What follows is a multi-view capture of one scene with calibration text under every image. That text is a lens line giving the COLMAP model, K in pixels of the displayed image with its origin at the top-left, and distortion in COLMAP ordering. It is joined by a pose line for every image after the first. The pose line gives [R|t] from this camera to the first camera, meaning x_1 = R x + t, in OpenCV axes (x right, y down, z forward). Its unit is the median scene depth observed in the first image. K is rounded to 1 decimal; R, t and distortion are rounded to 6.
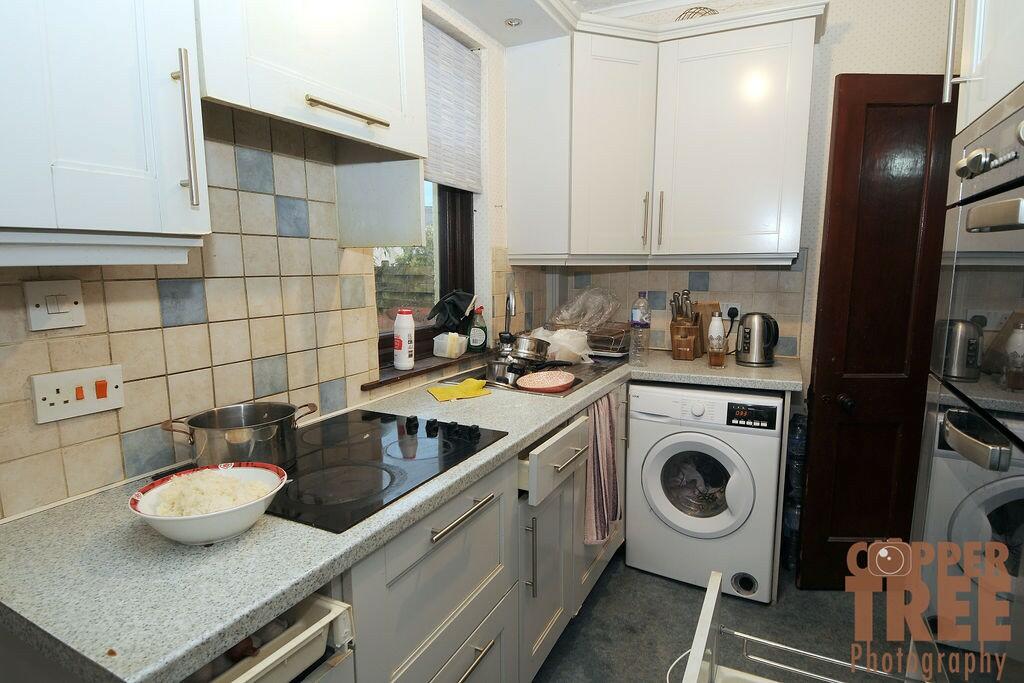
lens RADIAL K [[538.6, 0, 538.2], [0, 538.6, 342.8], [0, 0, 1]] dist [0.000998, 0.000104]
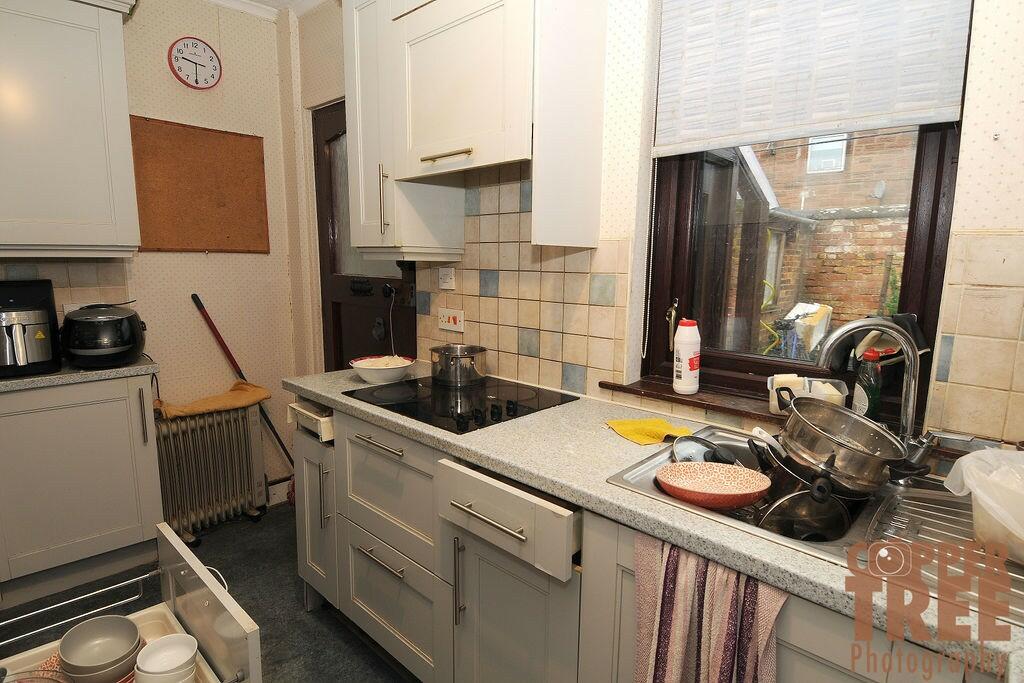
lens RADIAL K [[538.6, 0, 538.2], [0, 538.6, 342.8], [0, 0, 1]] dist [0.000998, 0.000104]
pose [[-0.284832, 0.129454, -0.949796, 0.911124], [-0.159754, 0.970571, 0.180194, -0.214017], [0.945171, 0.203059, -0.255769, 1.532377]]
